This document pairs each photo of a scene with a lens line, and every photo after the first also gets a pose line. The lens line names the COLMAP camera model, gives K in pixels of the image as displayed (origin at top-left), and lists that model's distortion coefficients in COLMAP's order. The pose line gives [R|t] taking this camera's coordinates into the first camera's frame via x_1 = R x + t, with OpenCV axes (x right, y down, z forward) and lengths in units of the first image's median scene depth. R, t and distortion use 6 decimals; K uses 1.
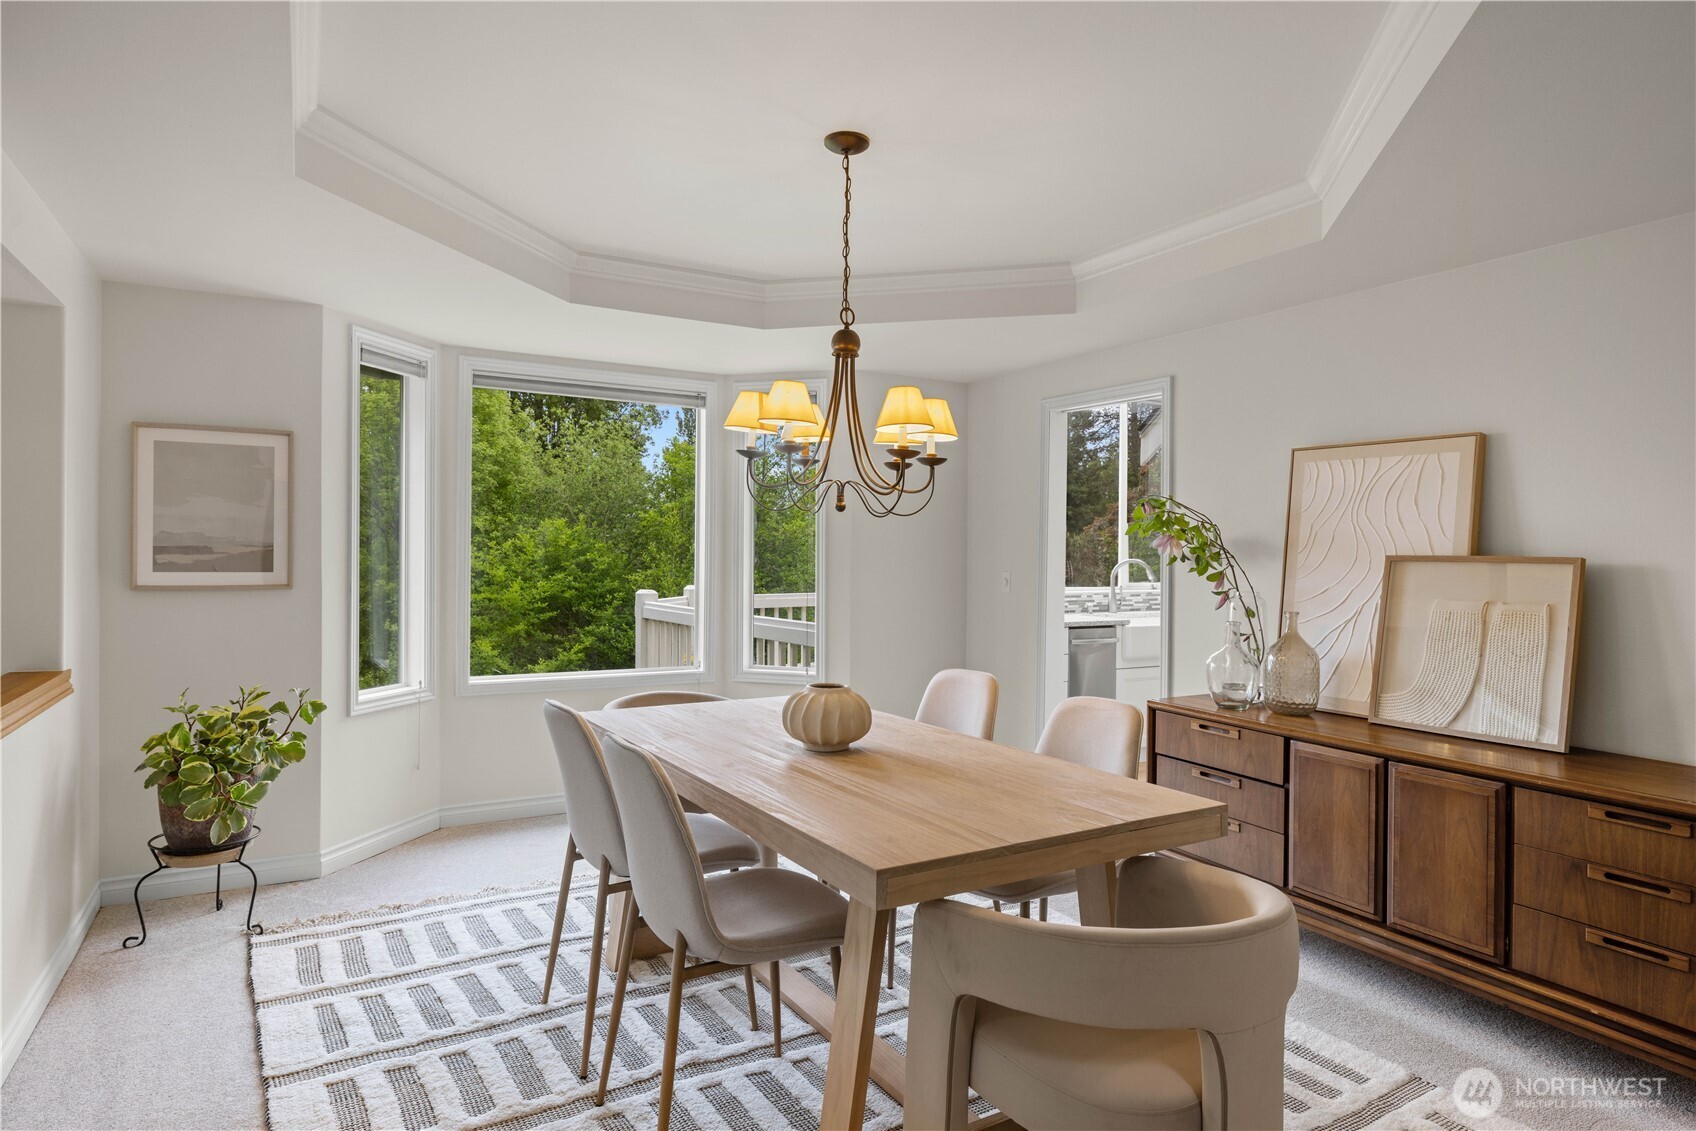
lens RADIAL K [[977.1, 0, 847.6], [0, 977.1, 560.9], [0, 0, 1]] dist [0.002289, 0.000399]
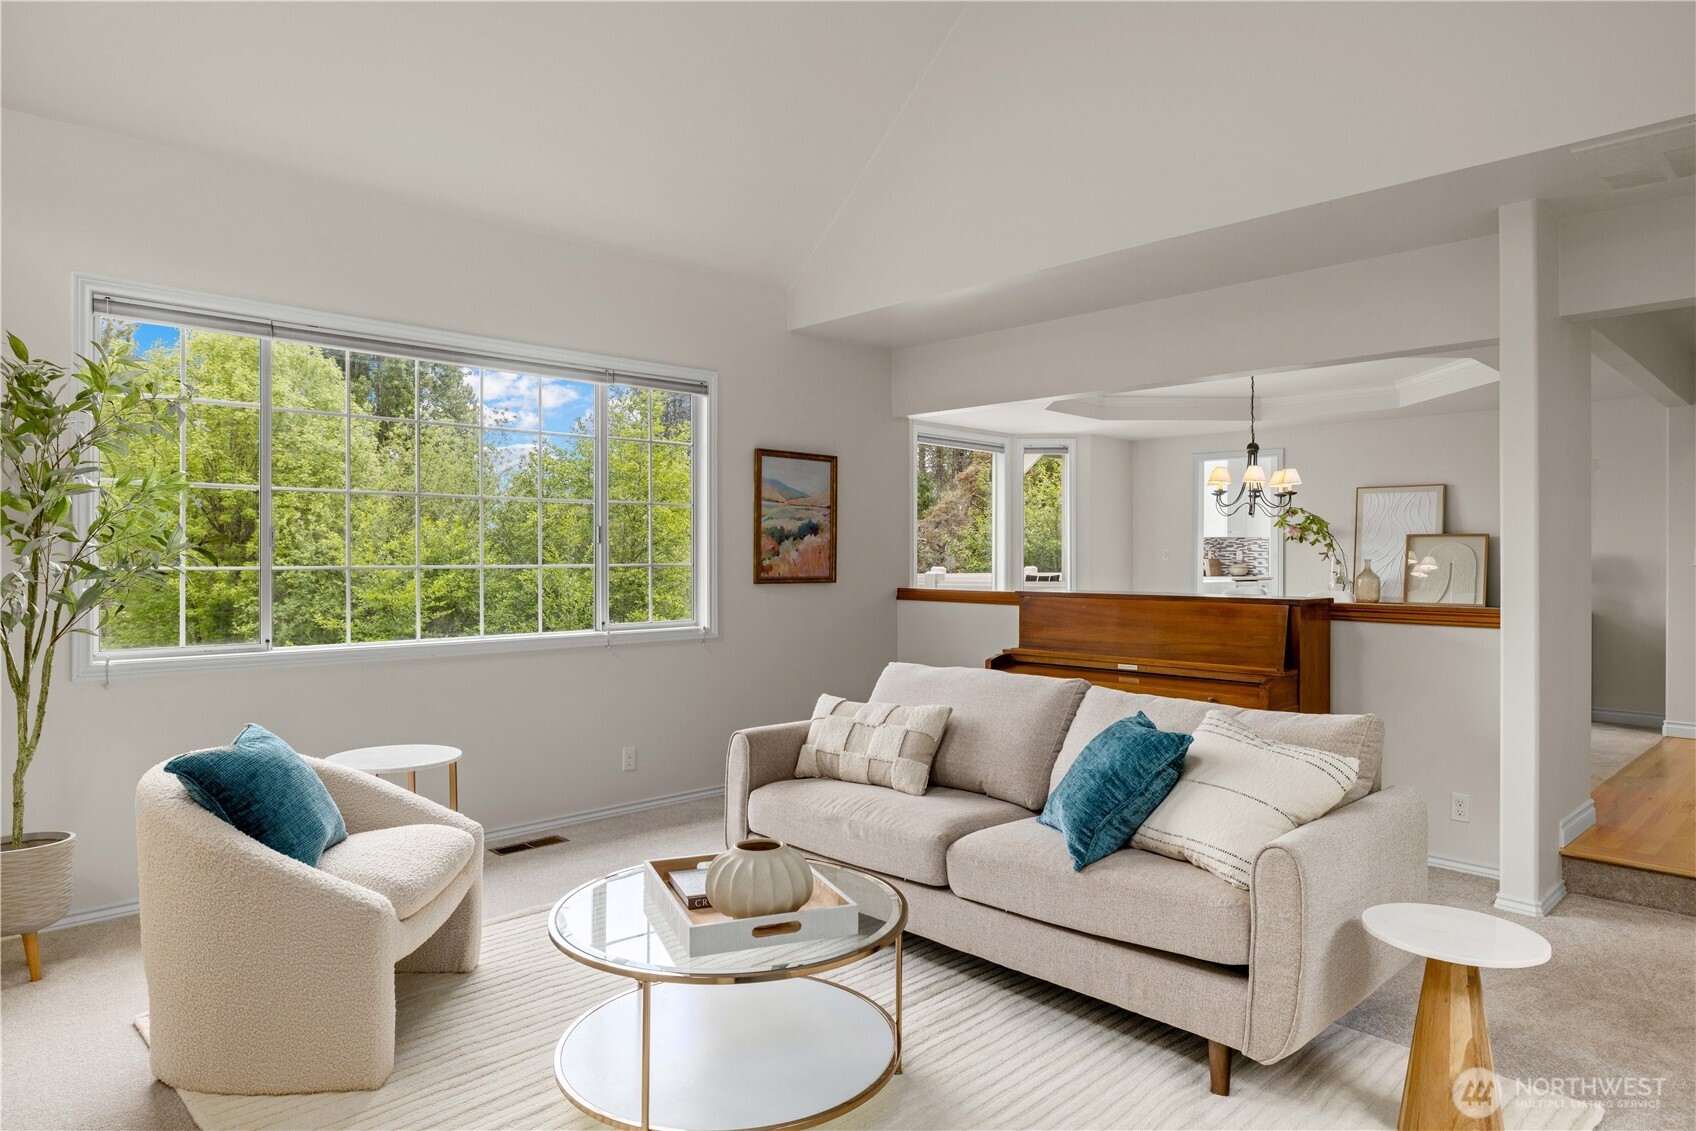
lens RADIAL K [[1016.7, 0, 854.3], [0, 1016.7, 556.9], [0, 0, 1]] dist [0.001783, 0.000101]
pose [[0.966023, -0.005871, 0.258388, -1.322377], [0.007895, 0.999946, -0.006797, 0.052146], [-0.258334, 0.008606, 0.966017, -0.995864]]
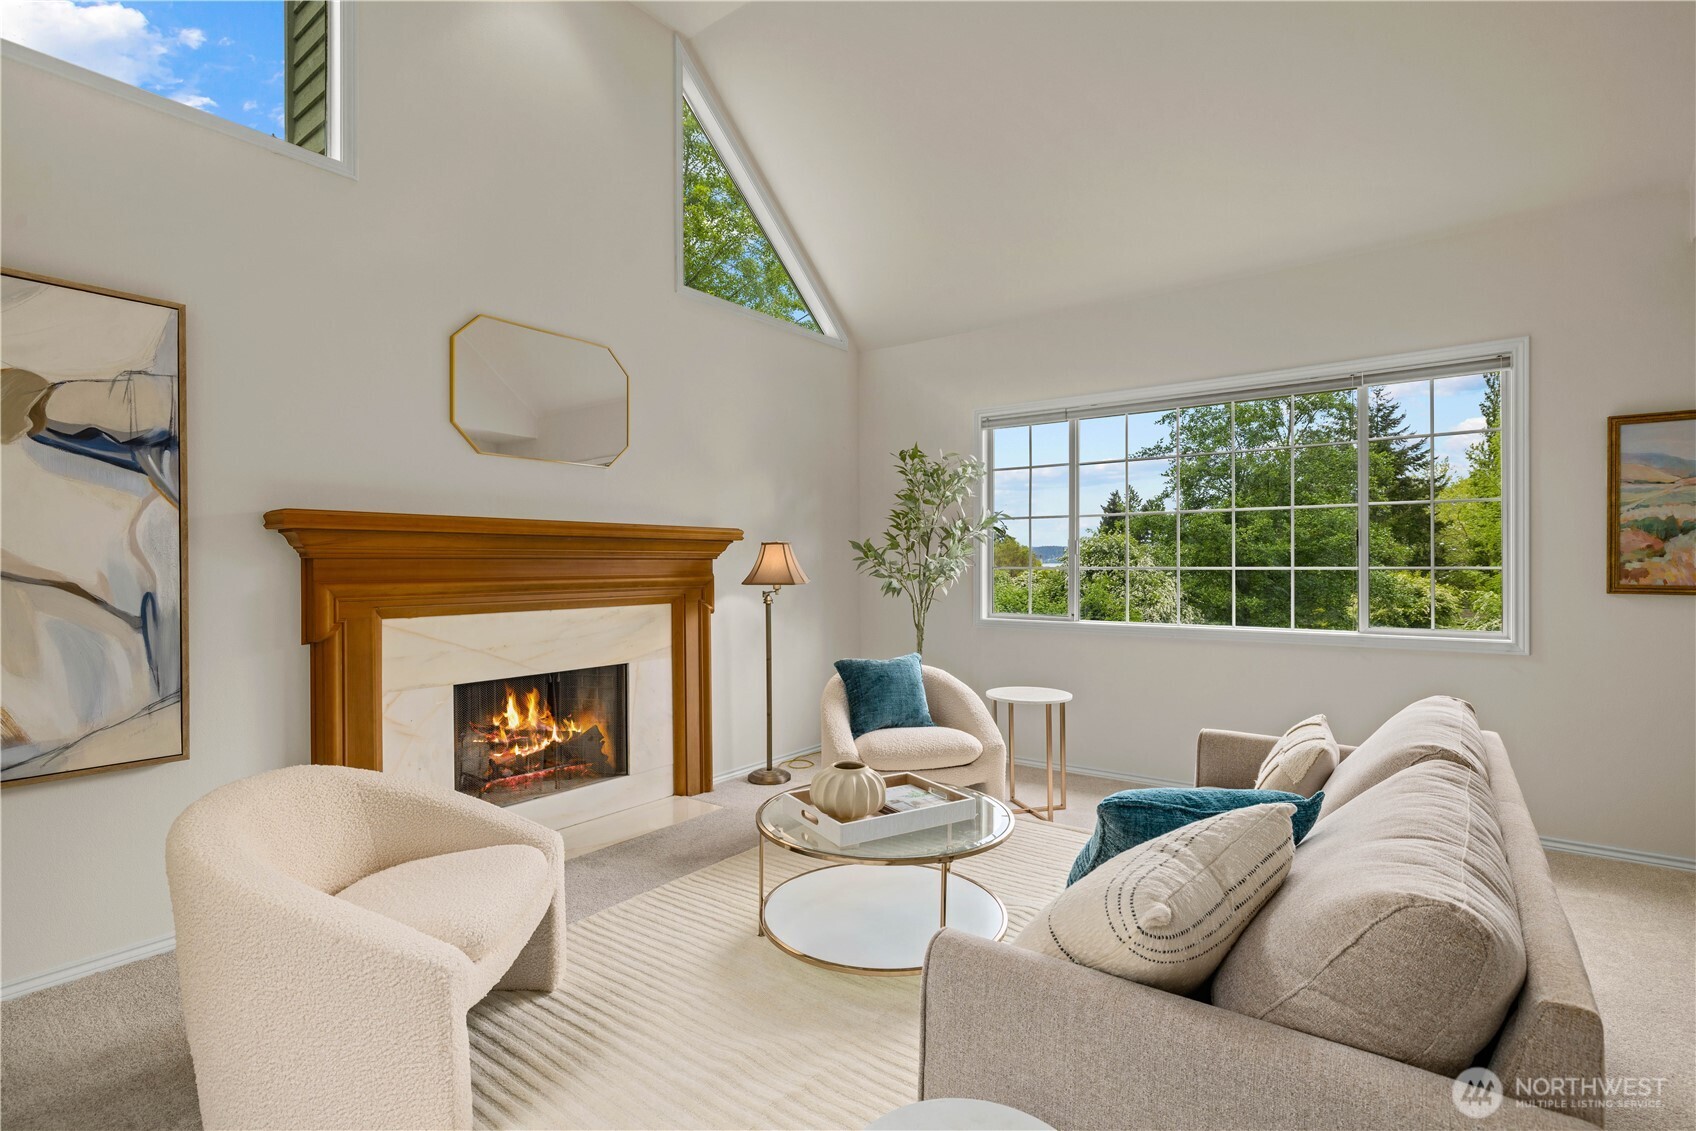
lens RADIAL K [[799.9, 0, 849.5], [0, 799.9, 552.3], [0, 0, 1]] dist [-0.002814, -0.000084]
pose [[0.404076, -0.020928, -0.914486, -0.503010], [-0.003529, 0.999695, -0.024438, 0.059996], [0.914719, 0.013102, 0.403879, -0.614337]]
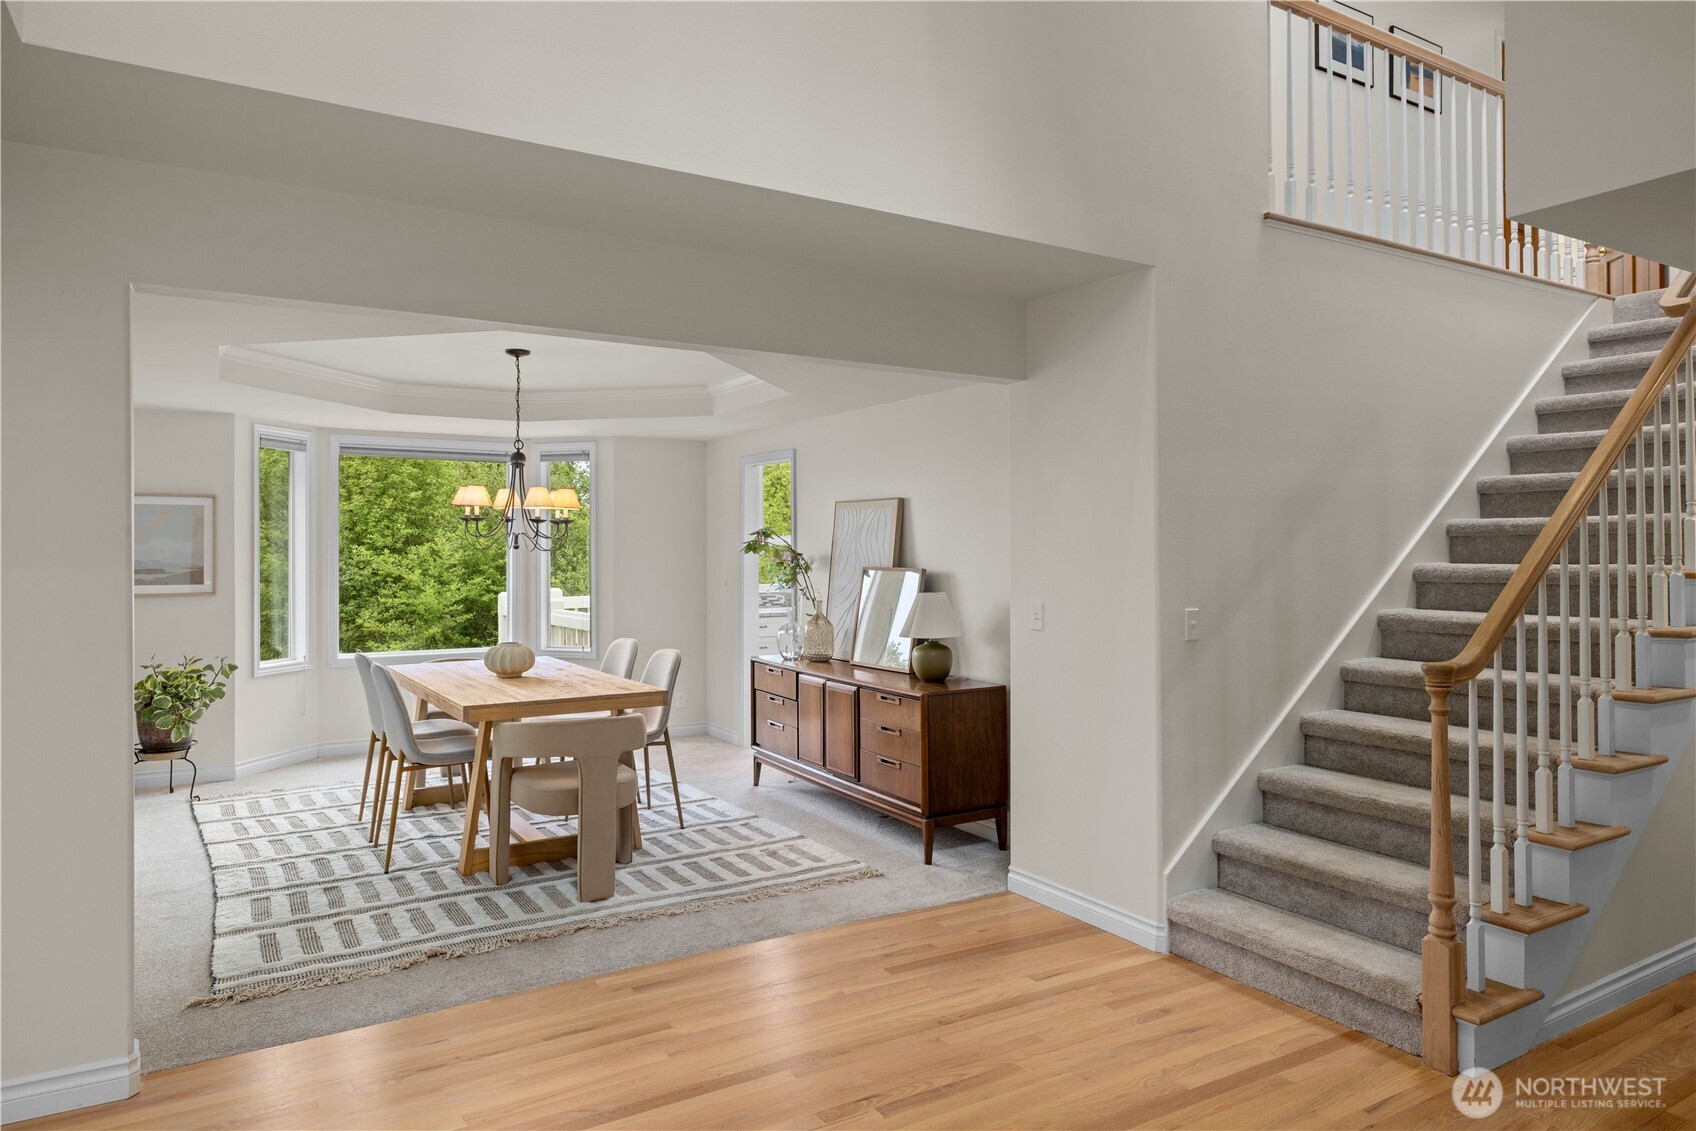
lens RADIAL K [[1065.7, 0, 847.6], [0, 1065.7, 539.8], [0, 0, 1]] dist [-0.002031, -0.001172]
pose [[0.999556, -0.012790, 0.026899, 0.450334], [0.013223, 0.999785, -0.015971, -0.021661], [-0.026689, 0.016319, 0.999511, -0.827958]]
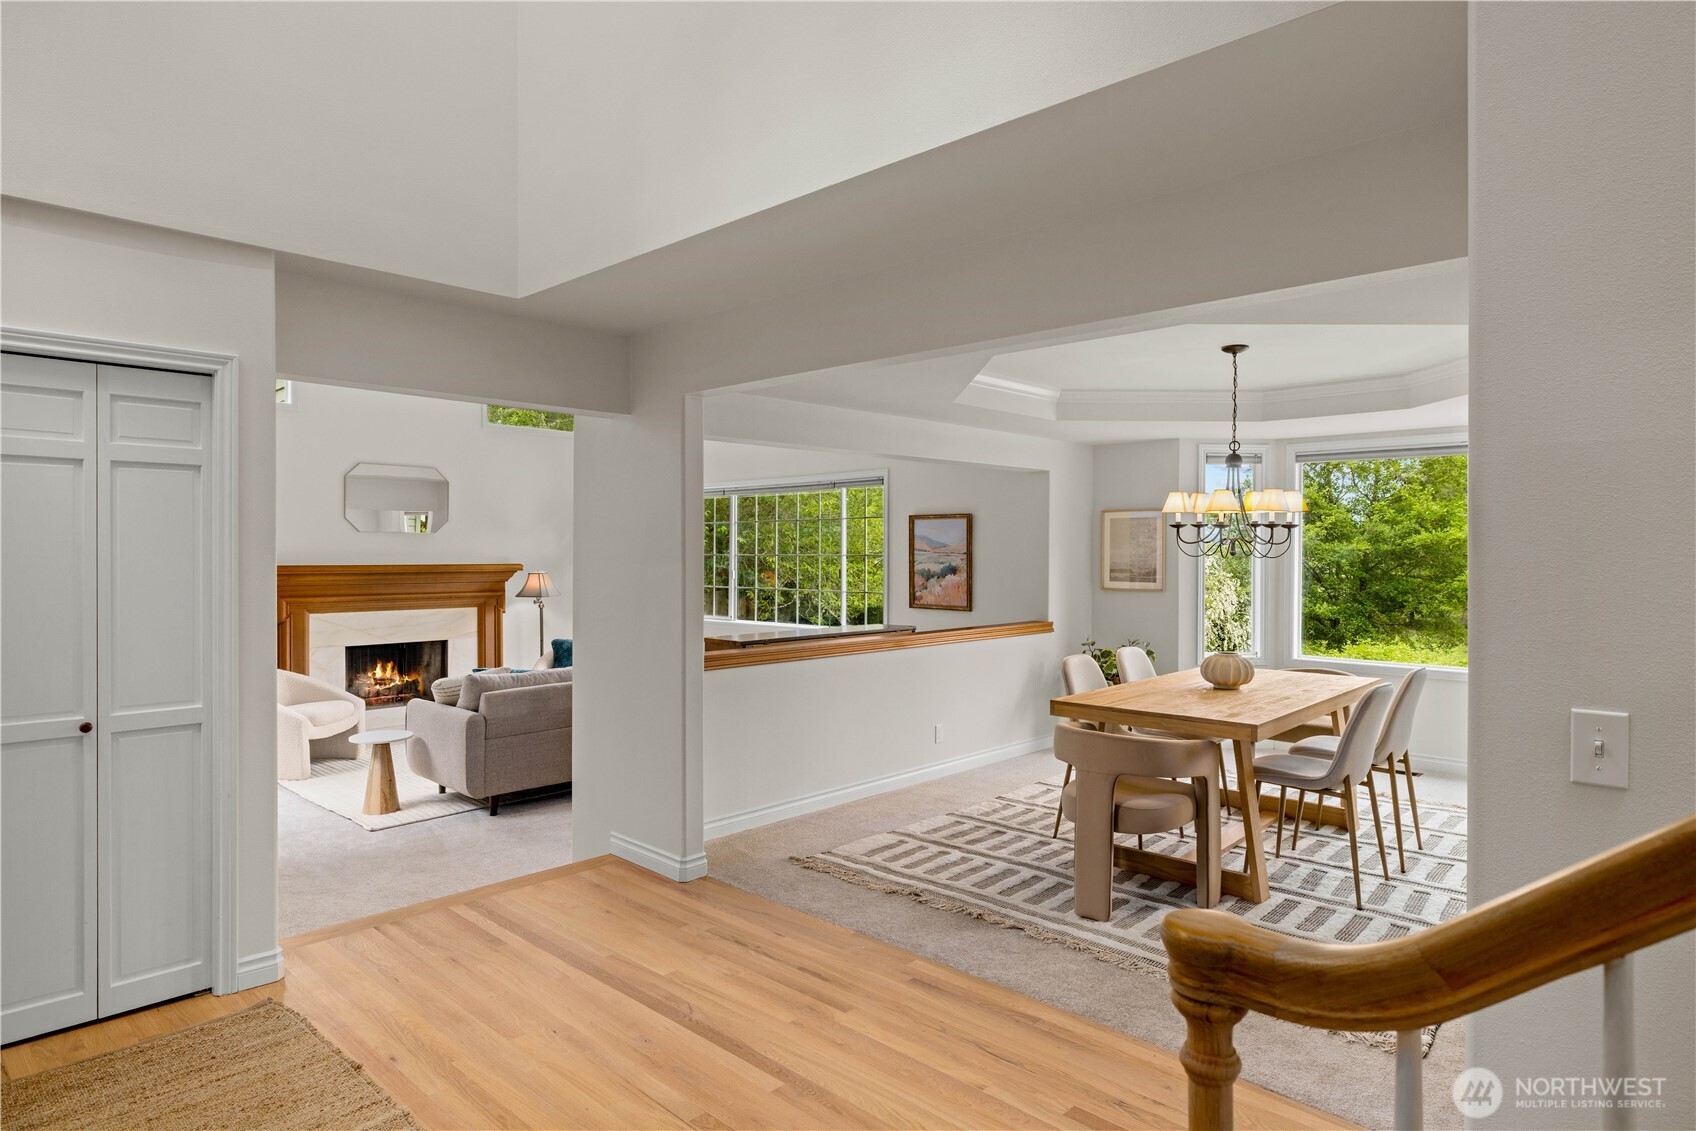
lens RADIAL K [[977.1, 0, 846.3], [0, 977.1, 552.2], [0, 0, 1]] dist [0.002289, 0.000399]
pose [[0.285206, -0.007610, -0.958436, 1.182775], [-0.009289, 0.999900, -0.010704, -0.024535], [0.958421, 0.011956, 0.285107, -0.142525]]
